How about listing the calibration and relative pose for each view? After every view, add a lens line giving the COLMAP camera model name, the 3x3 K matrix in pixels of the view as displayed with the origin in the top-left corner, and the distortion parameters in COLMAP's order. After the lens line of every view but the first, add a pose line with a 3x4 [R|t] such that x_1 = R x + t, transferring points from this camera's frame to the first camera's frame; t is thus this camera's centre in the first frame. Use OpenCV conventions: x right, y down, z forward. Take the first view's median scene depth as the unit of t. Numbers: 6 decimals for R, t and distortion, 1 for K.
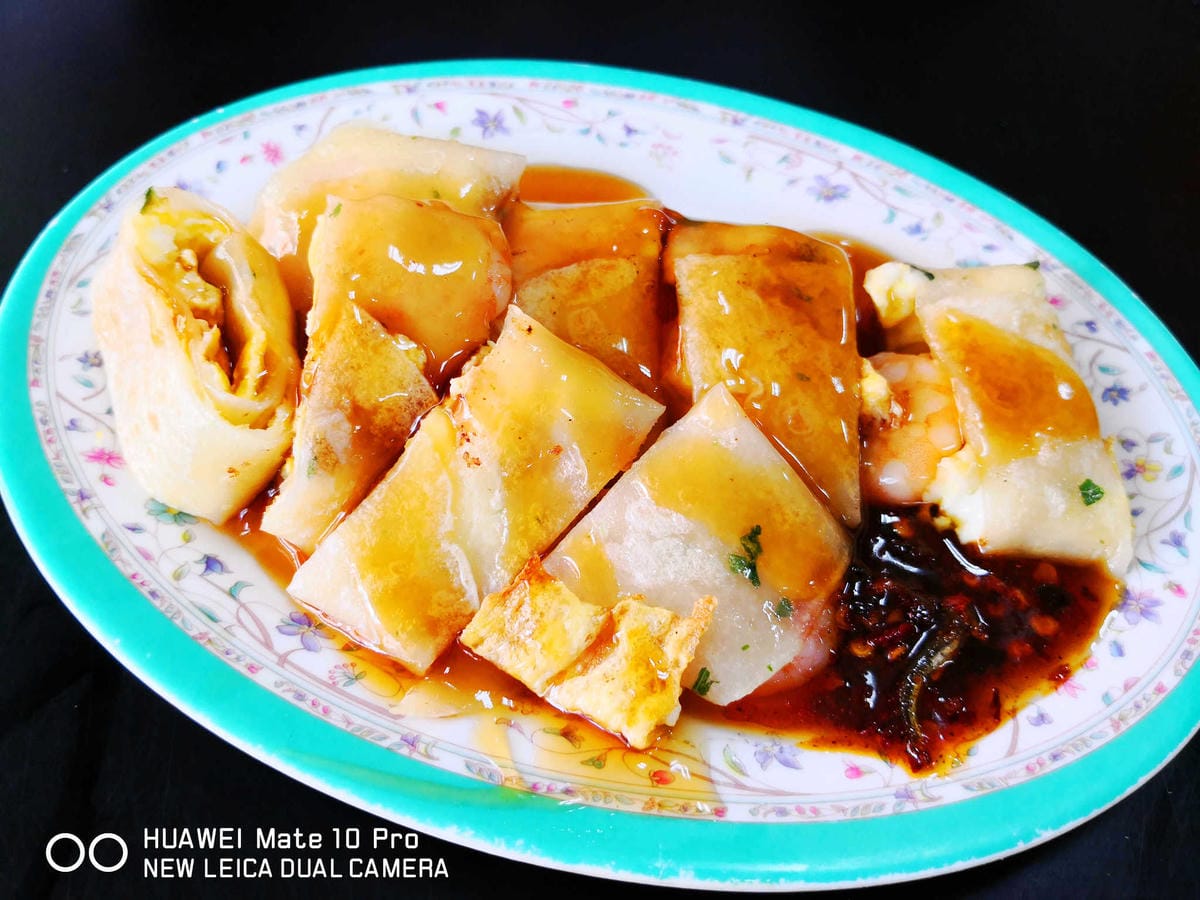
lens RADIAL K [[1012.9, 0, 577.8], [0, 1012.9, 443.5], [0, 0, 1]] dist [-0.022984, -0.063602]
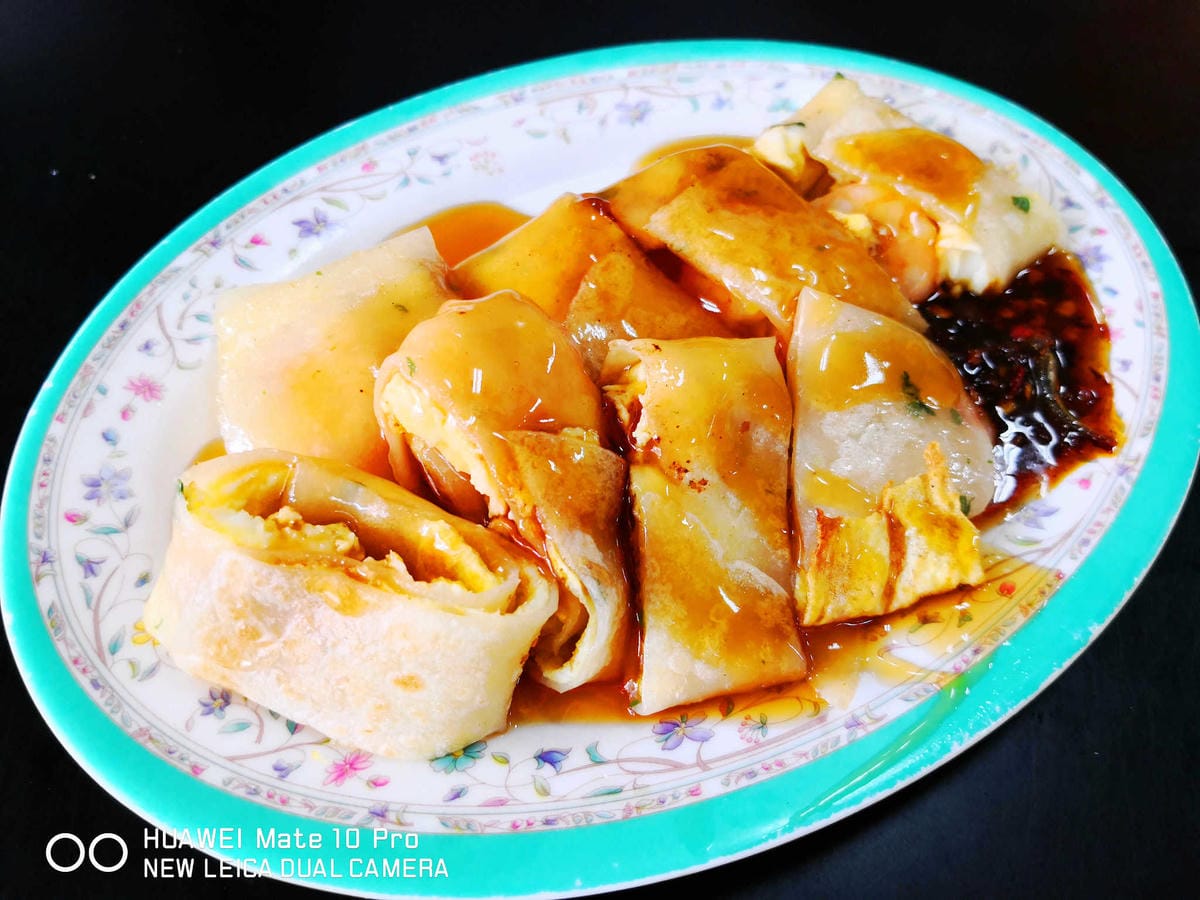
lens RADIAL K [[1012.9, 0, 594.2], [0, 1012.9, 453.2], [0, 0, 1]] dist [-0.022984, -0.063602]
pose [[0.693267, -0.601314, 0.397243, -0.543042], [0.580980, 0.792464, 0.185643, -0.247990], [-0.426431, 0.102090, 0.898740, 0.142639]]
